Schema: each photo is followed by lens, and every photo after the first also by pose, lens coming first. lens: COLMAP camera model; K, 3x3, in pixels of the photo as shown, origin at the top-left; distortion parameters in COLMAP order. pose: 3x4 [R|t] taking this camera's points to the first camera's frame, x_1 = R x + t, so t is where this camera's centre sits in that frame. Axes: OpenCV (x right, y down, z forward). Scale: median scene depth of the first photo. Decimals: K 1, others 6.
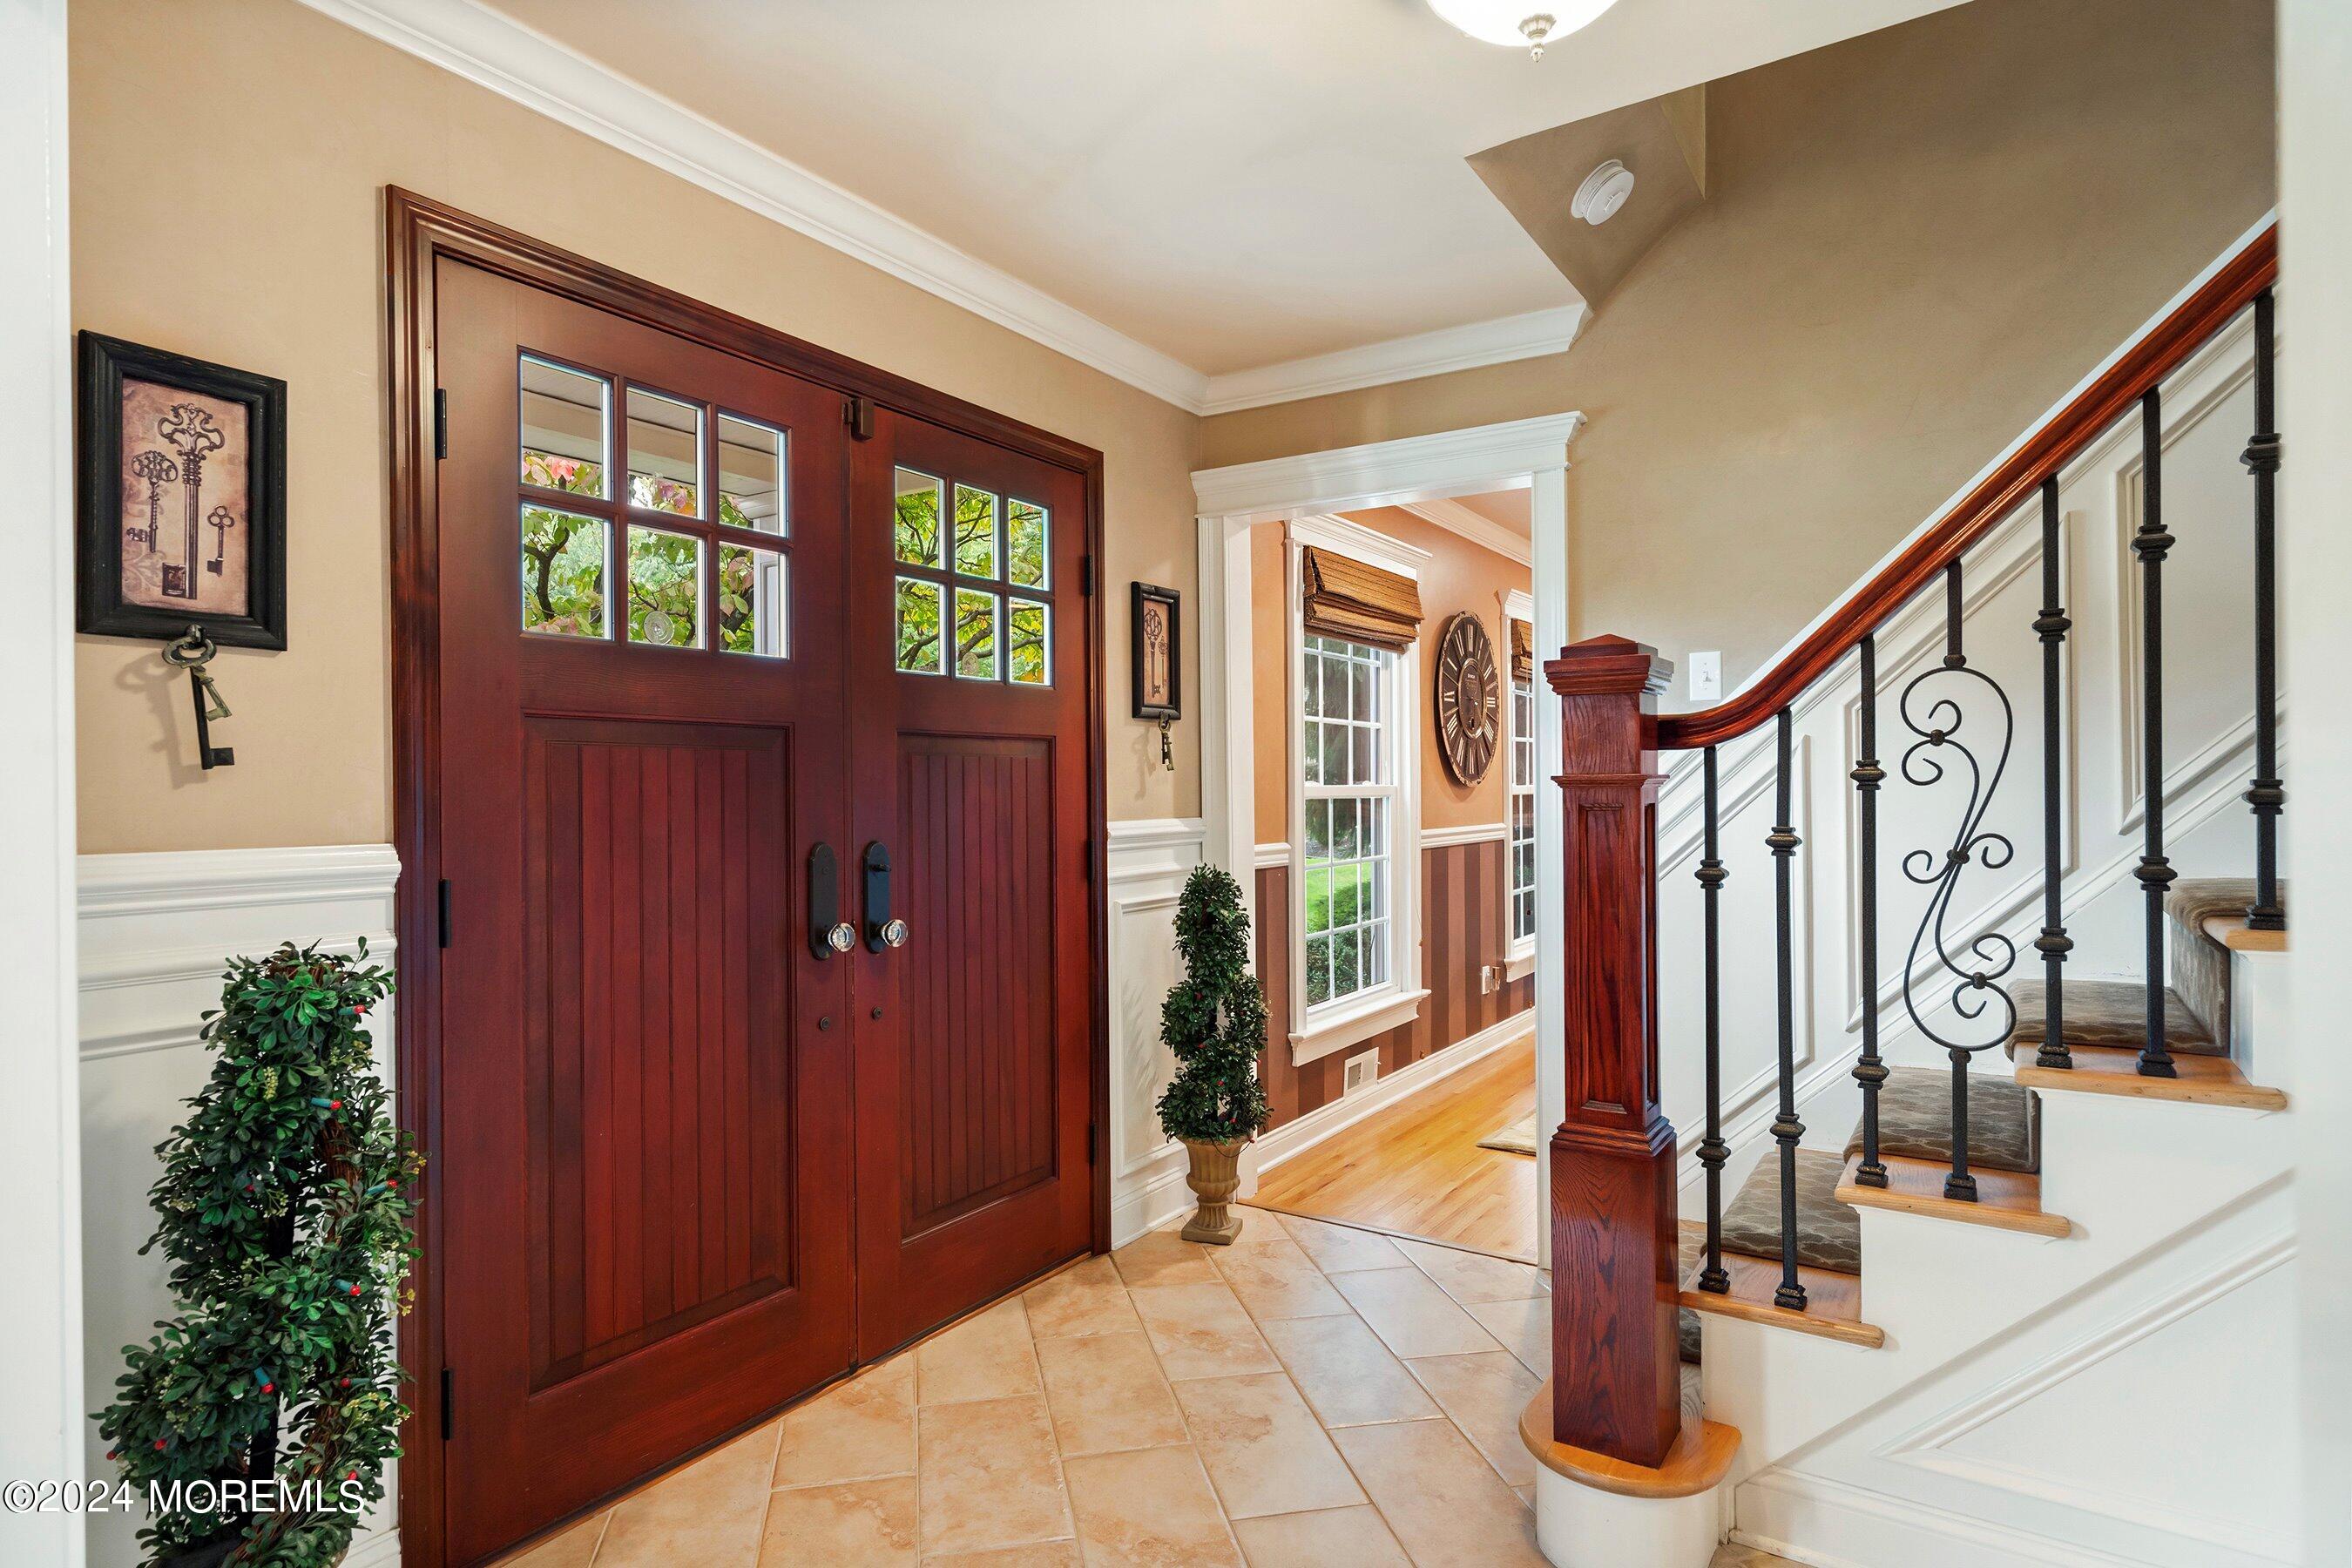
lens RADIAL K [[1272.6, 0, 1175.8], [0, 1272.6, 784.9], [0, 0, 1]] dist [-0.000121, 0.000025]
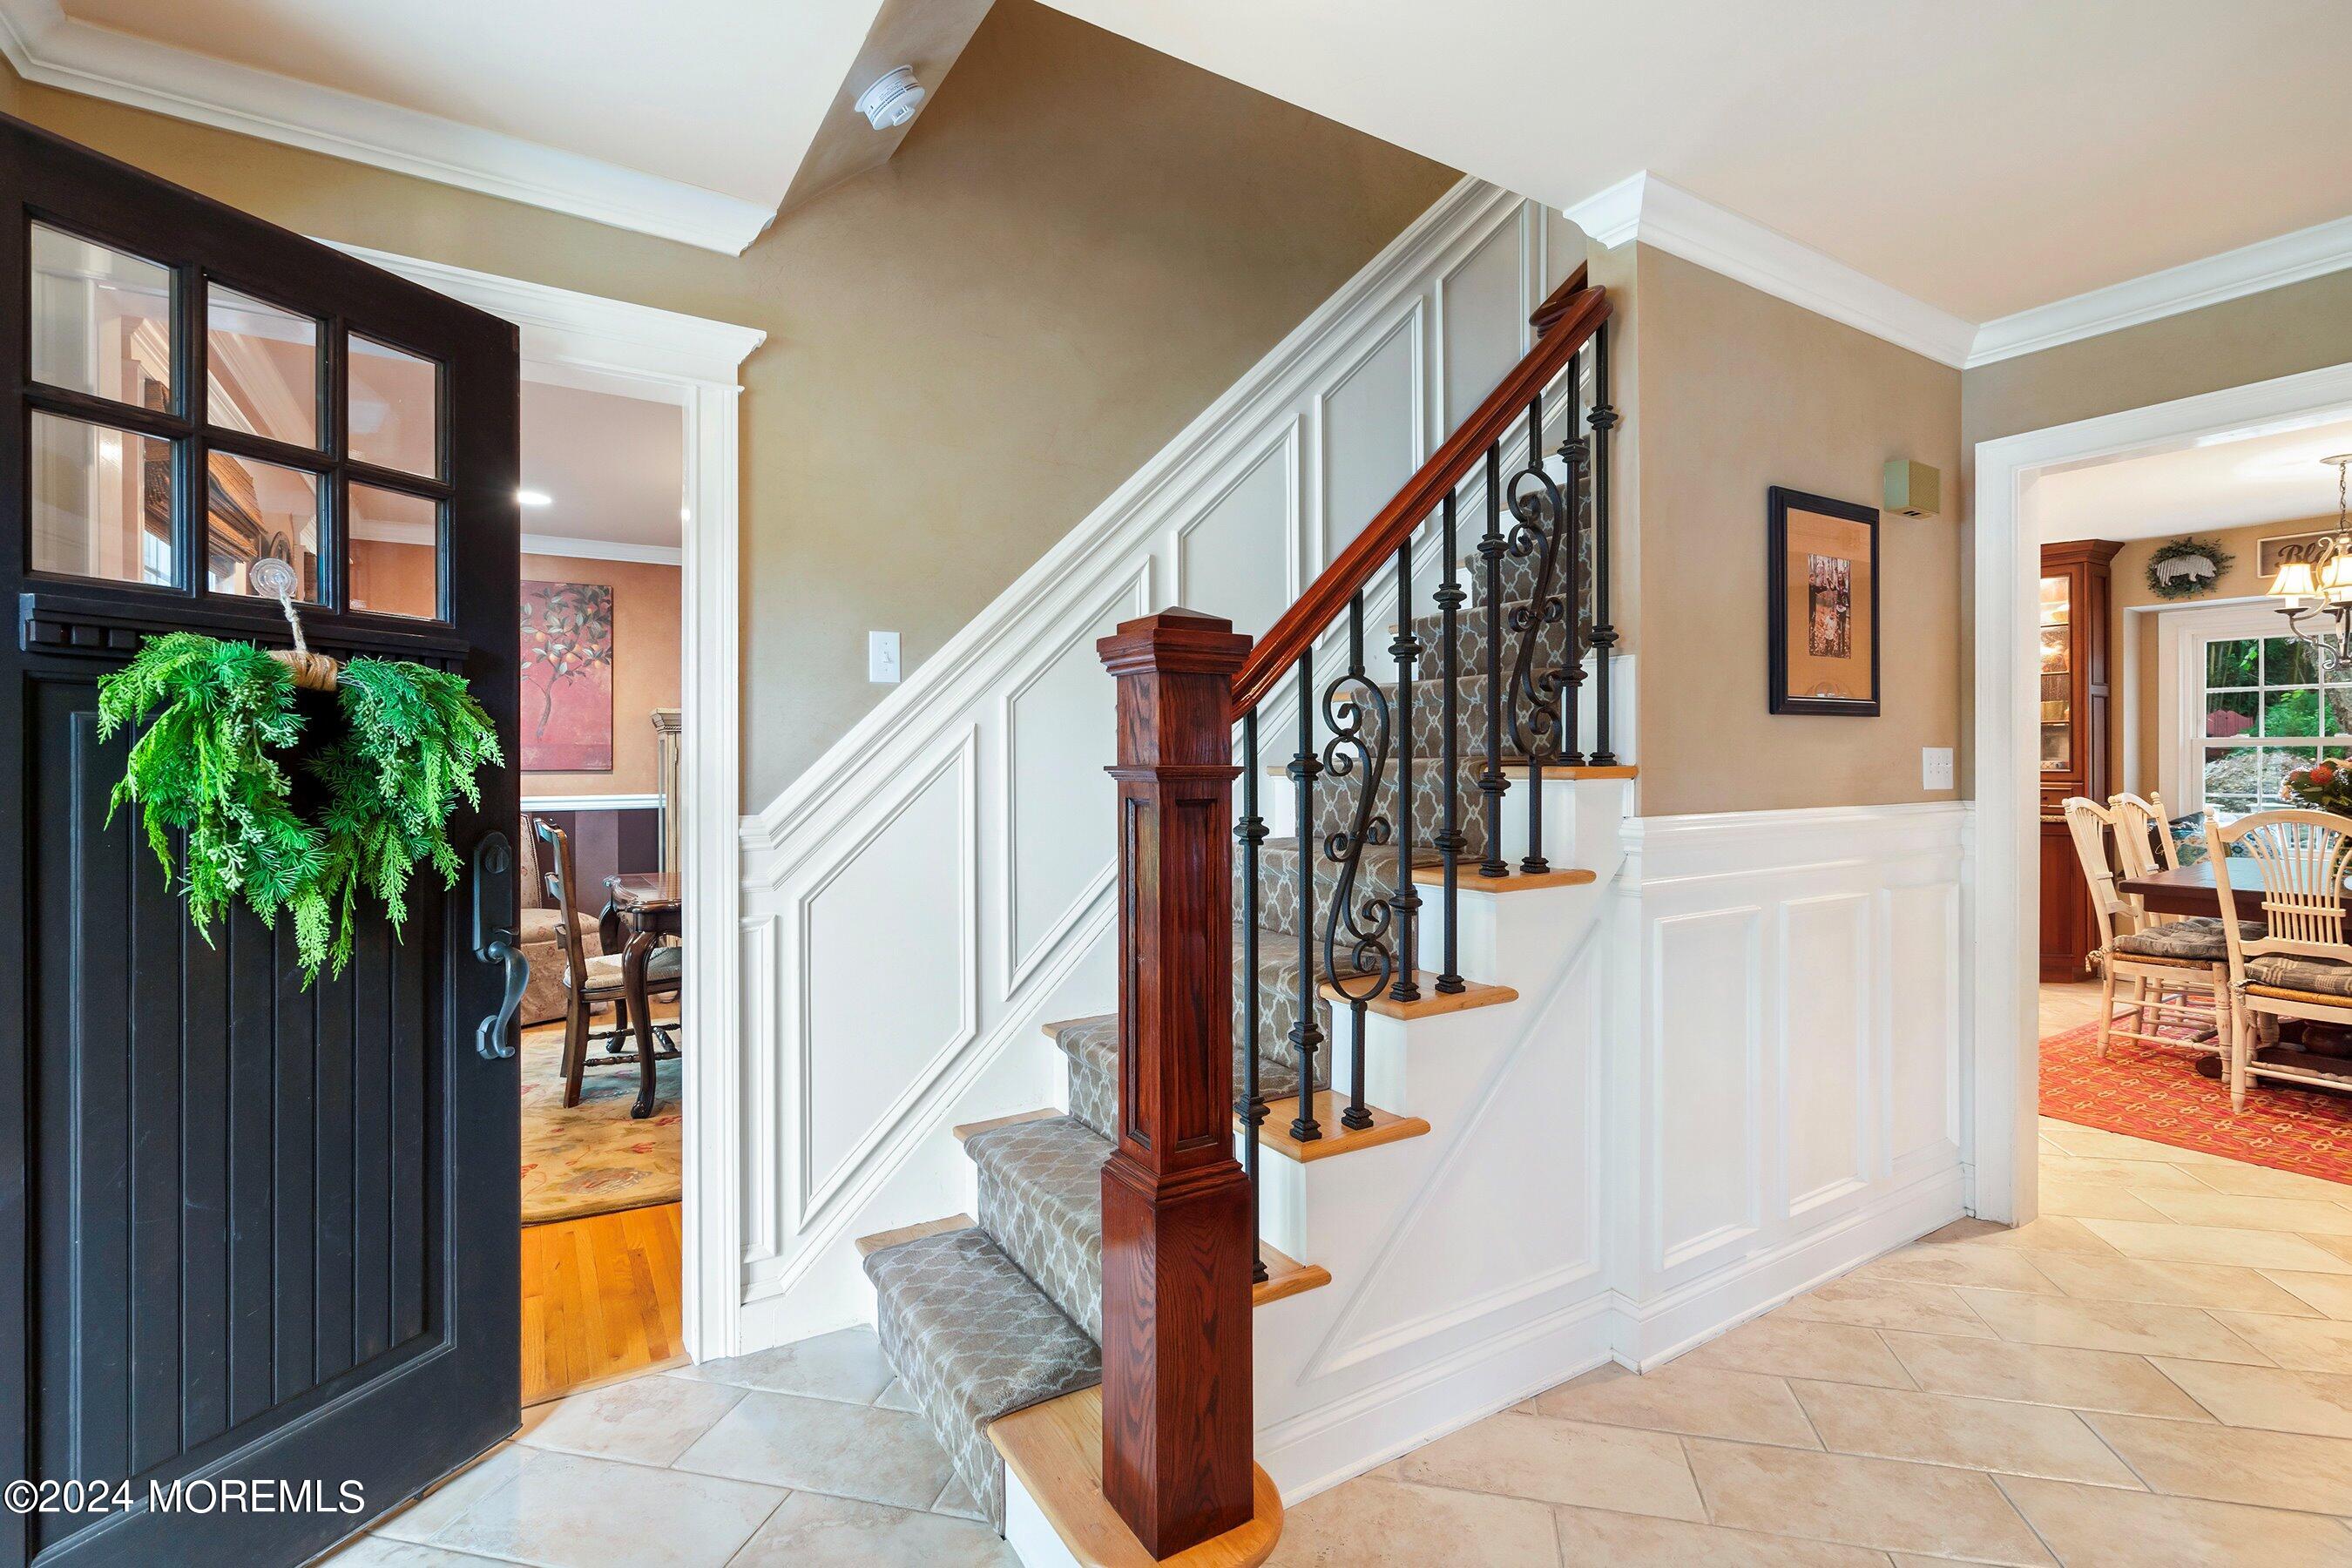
lens RADIAL K [[1087.3, 0, 1174.9], [0, 1087.3, 770.9], [0, 0, 1]] dist [-0.001271, -0.000043]
pose [[0.430476, 0.000248, 0.902602, -0.350617], [-0.003621, 0.999992, 0.001452, -0.005231], [-0.902595, -0.003894, 0.430474, 0.701328]]
